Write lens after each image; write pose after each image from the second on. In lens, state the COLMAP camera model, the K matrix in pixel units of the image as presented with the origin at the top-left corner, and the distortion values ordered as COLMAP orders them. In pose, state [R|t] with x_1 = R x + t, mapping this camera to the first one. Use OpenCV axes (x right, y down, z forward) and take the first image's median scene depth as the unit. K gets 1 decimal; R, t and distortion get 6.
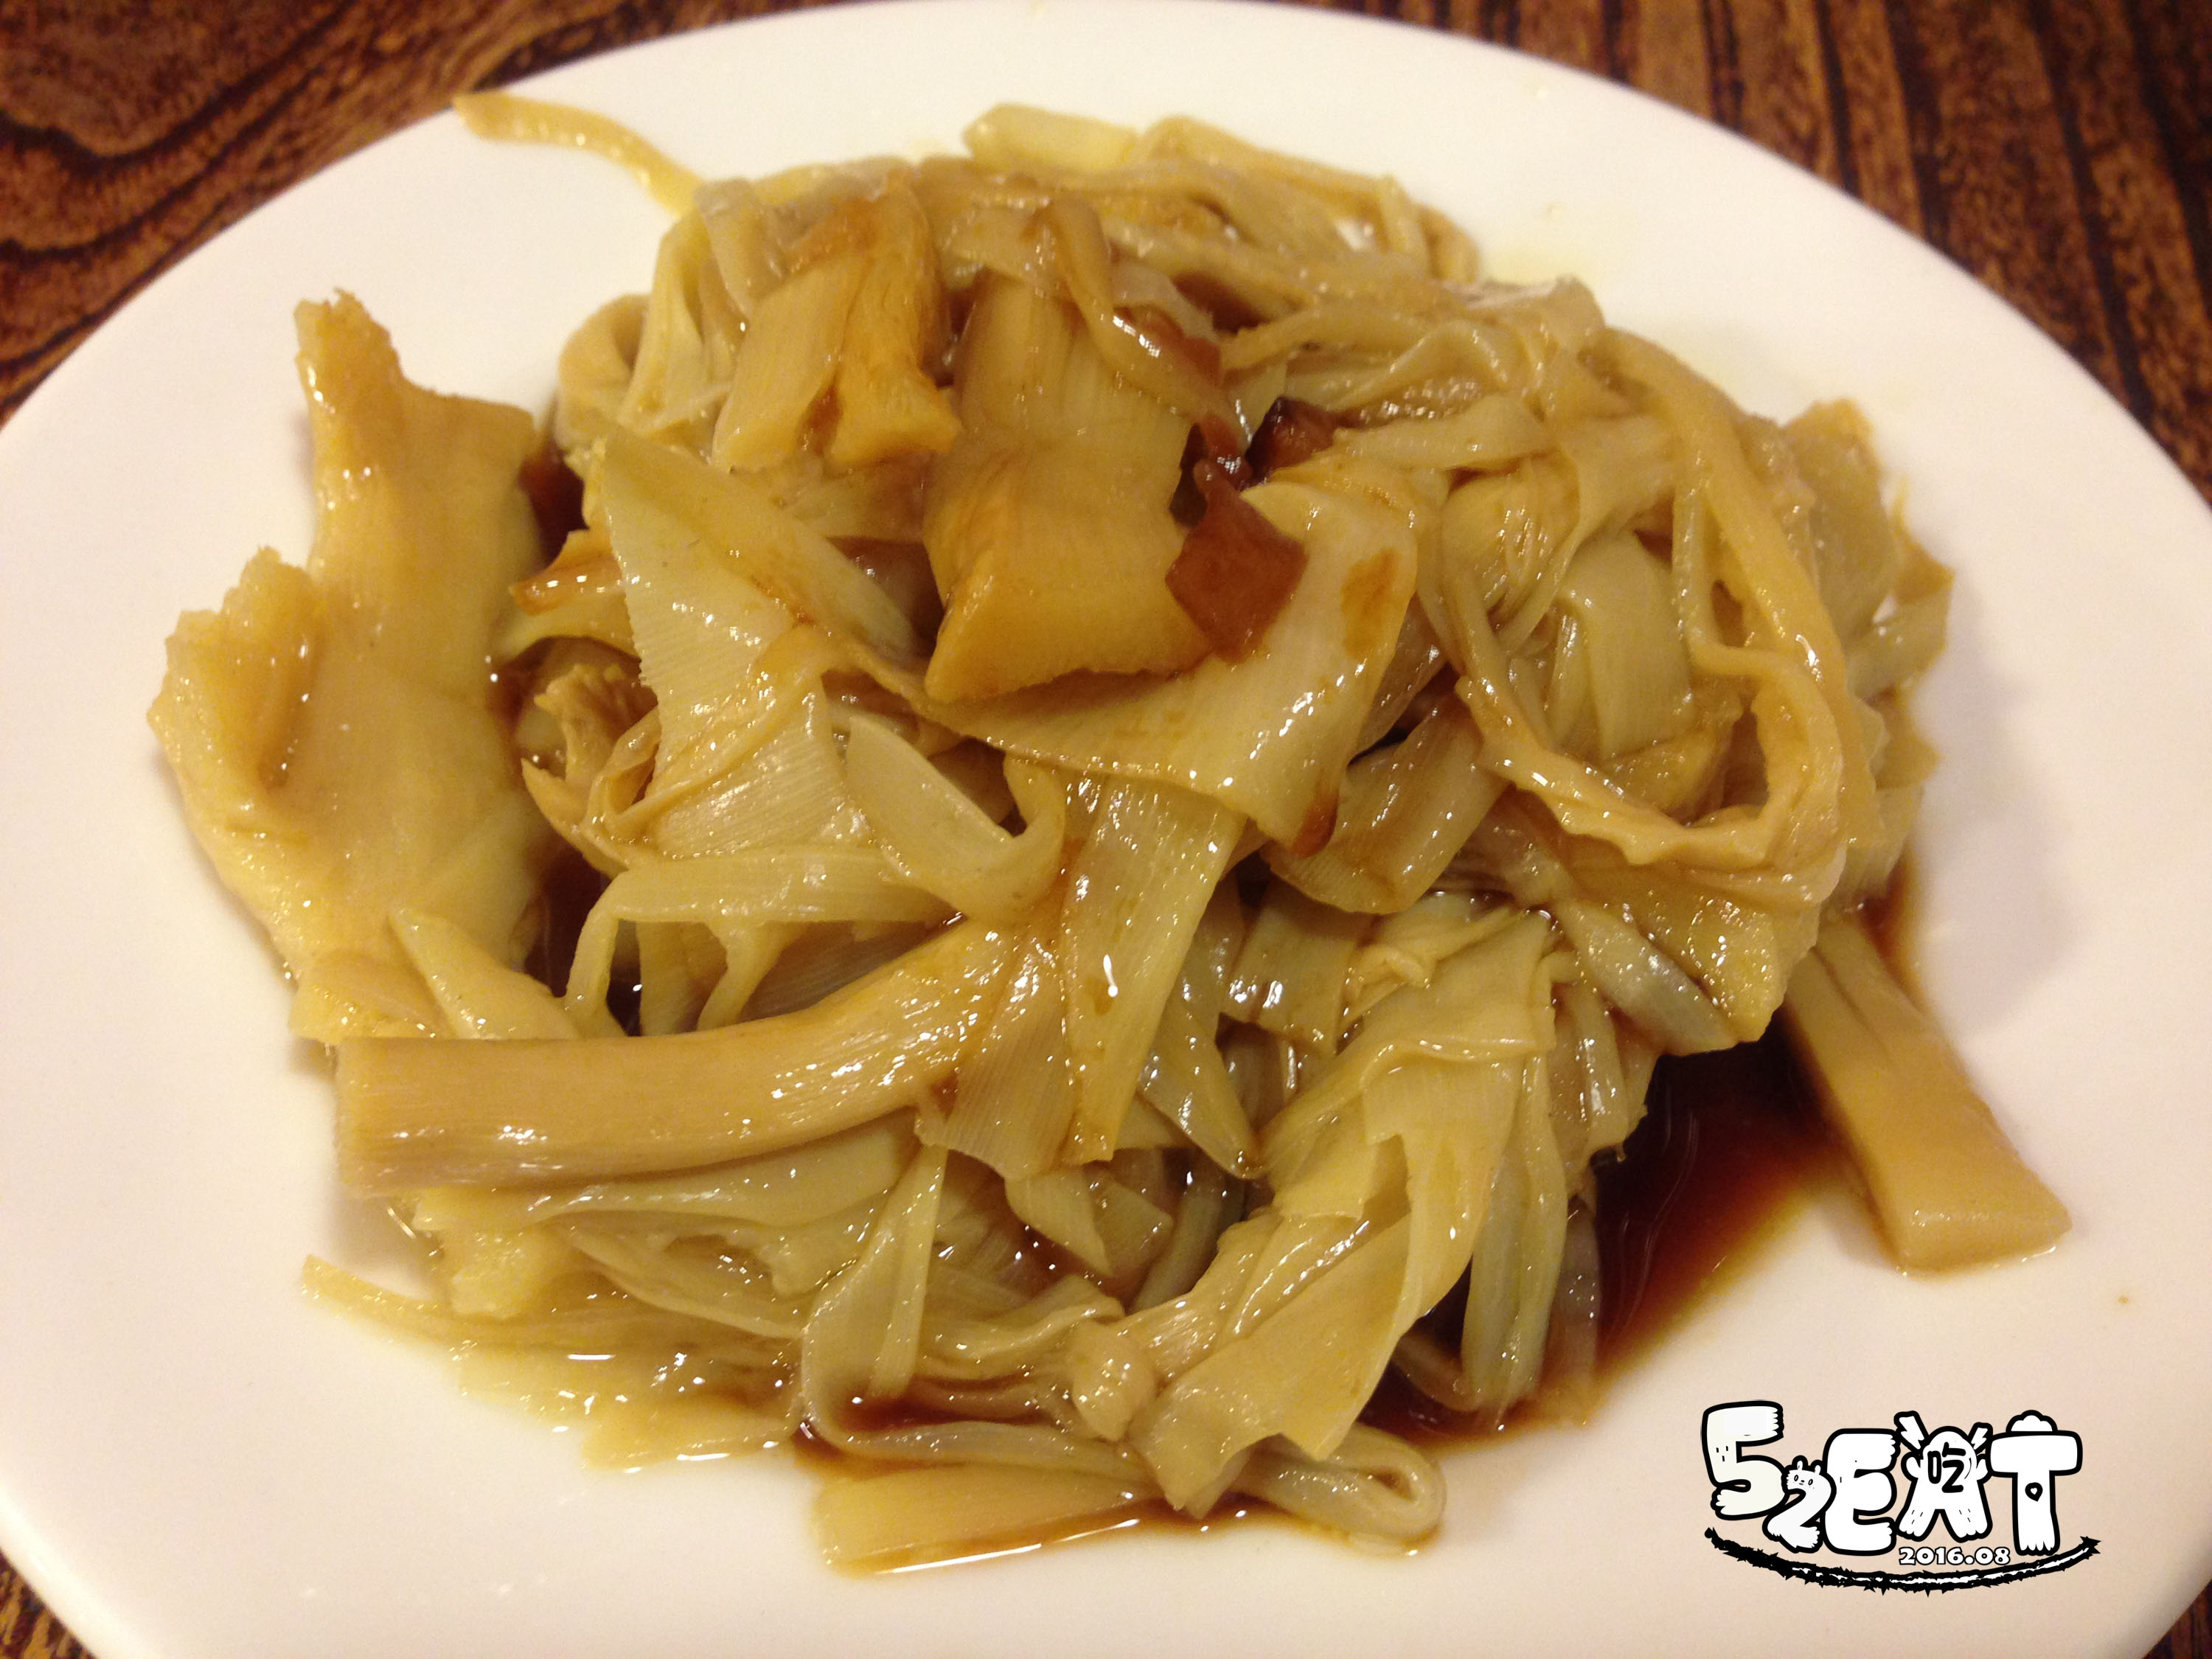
lens RADIAL K [[2093.9, 0, 1109.2], [0, 2093.9, 832.1], [0, 0, 1]] dist [0.051375, 0.000000]
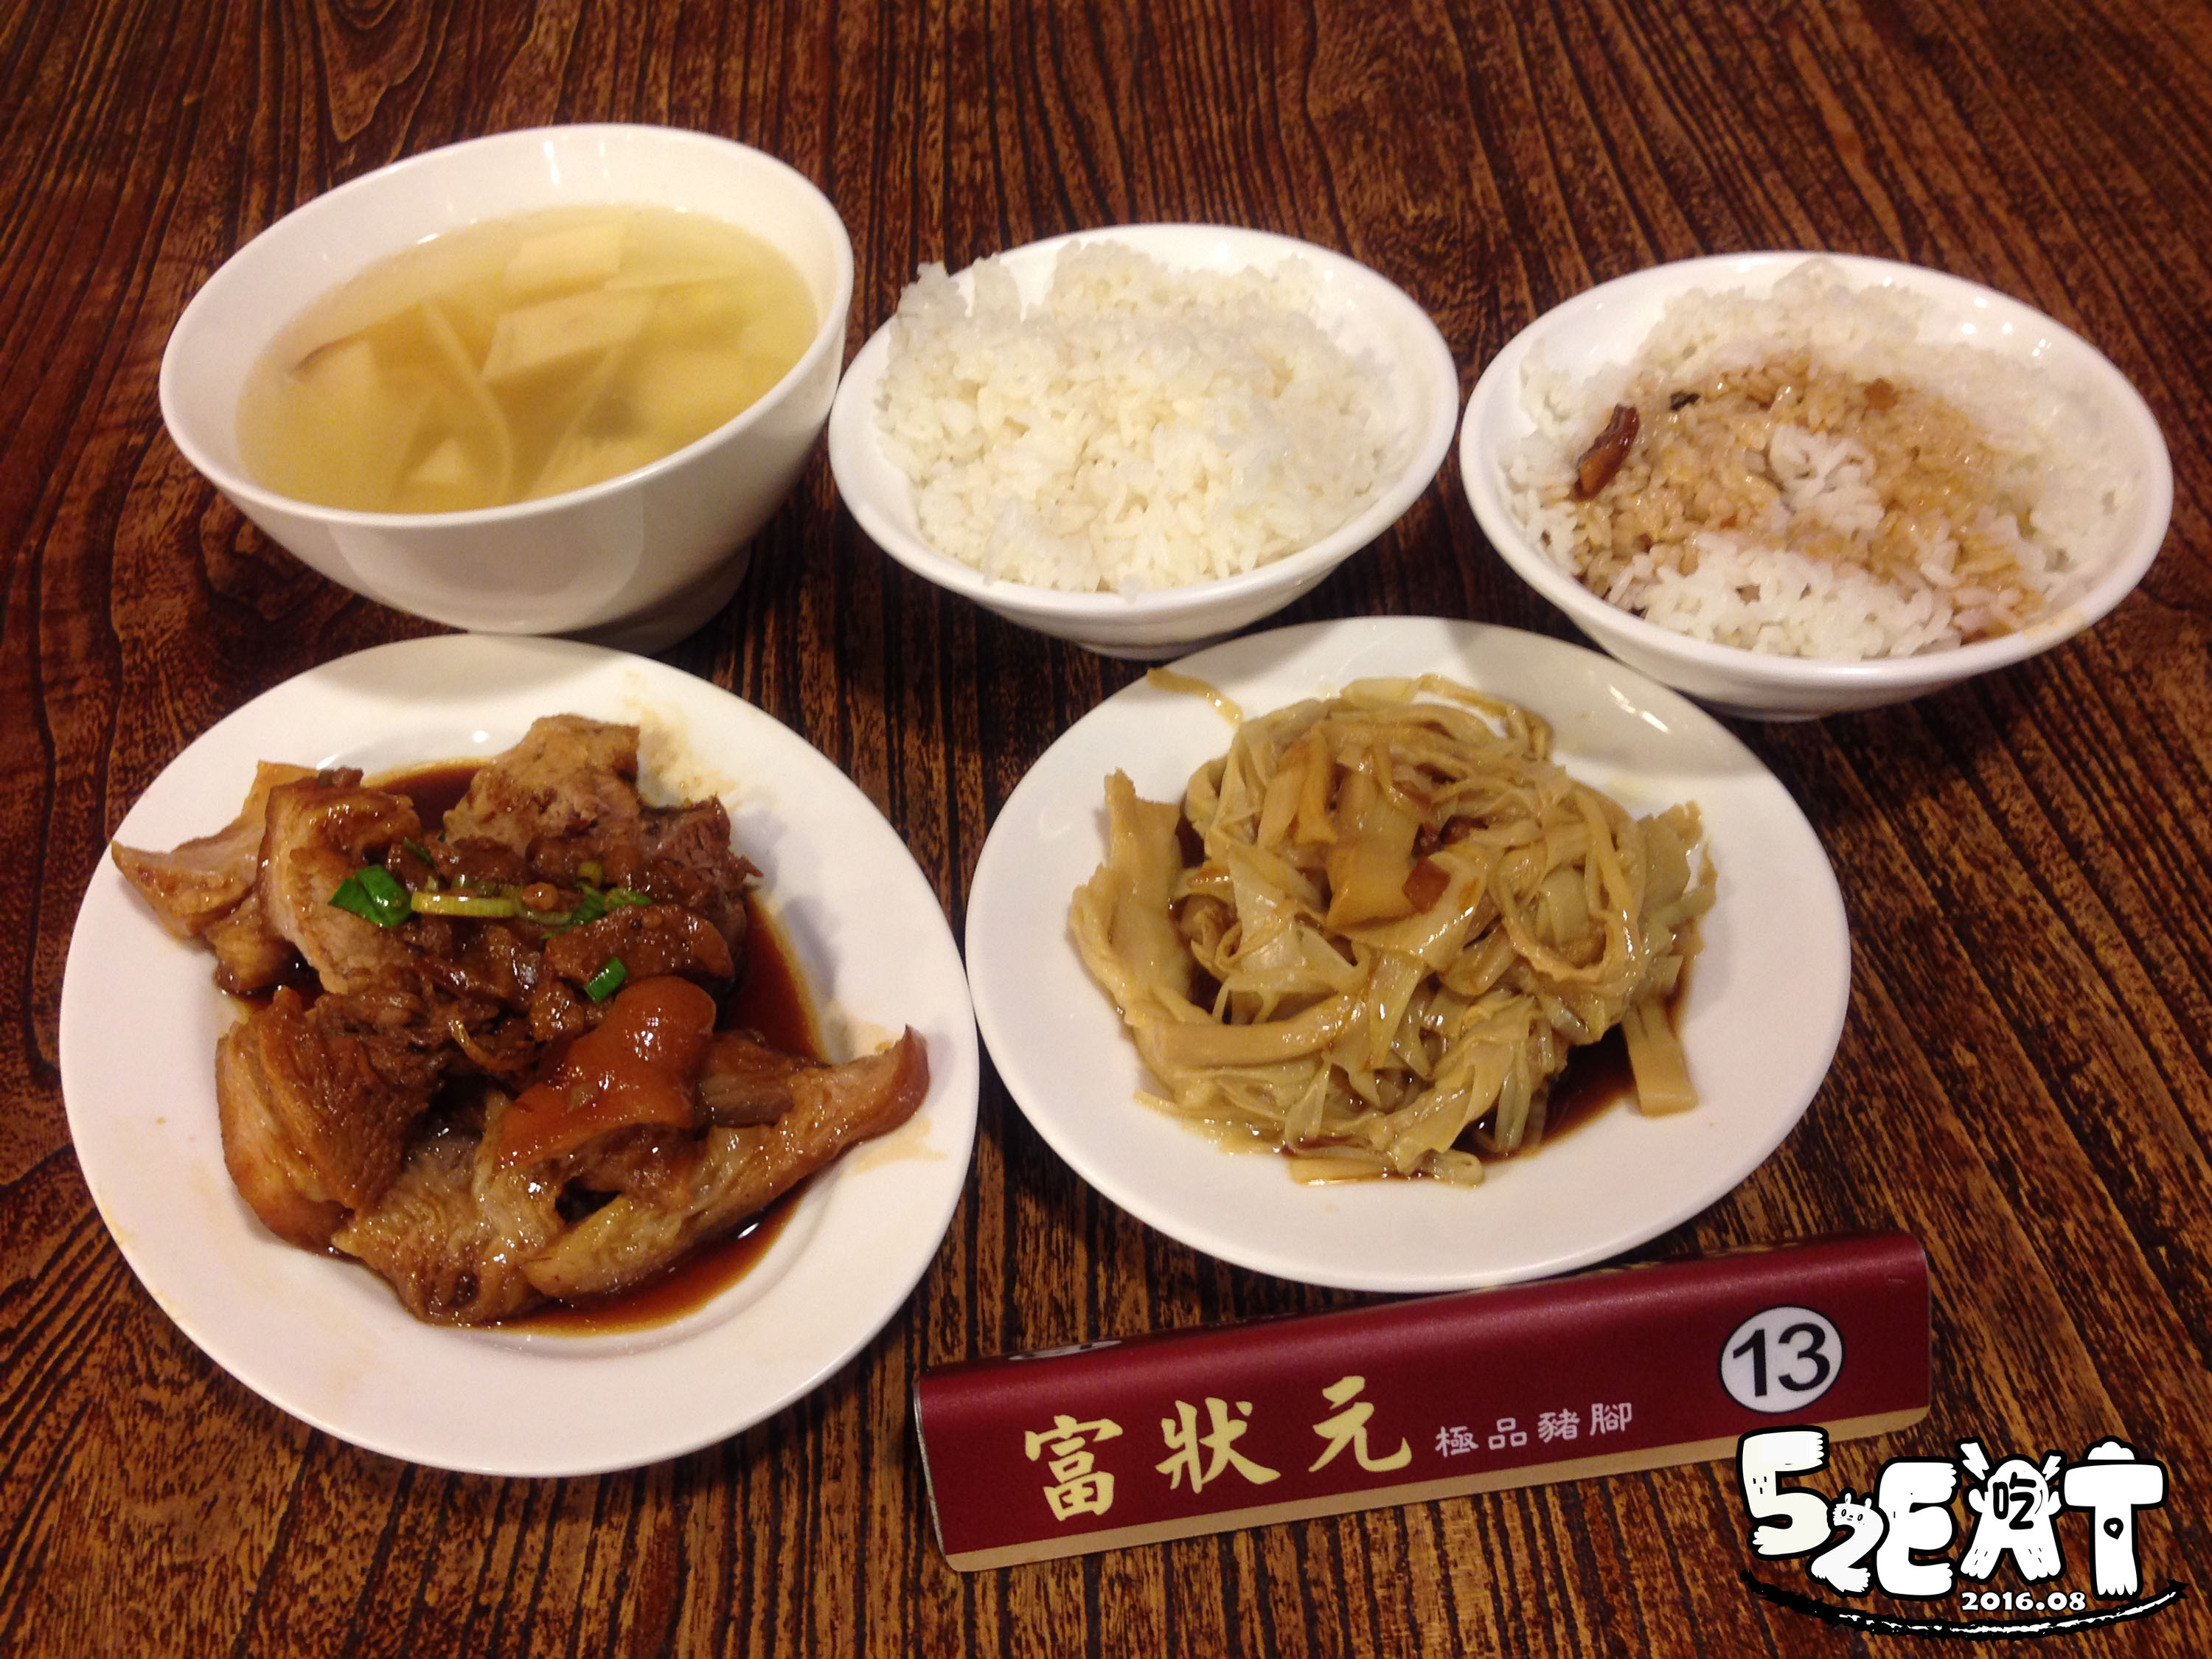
lens RADIAL K [[2093.9, 0, 1112.7], [0, 2093.9, 837.3], [0, 0, 1]] dist [0.051375, 0.000000]
pose [[0.985126, 0.011856, -0.171422, 0.131542], [-0.021964, 0.998122, -0.057192, -0.004832], [0.170422, 0.060106, 0.983536, -2.111058]]
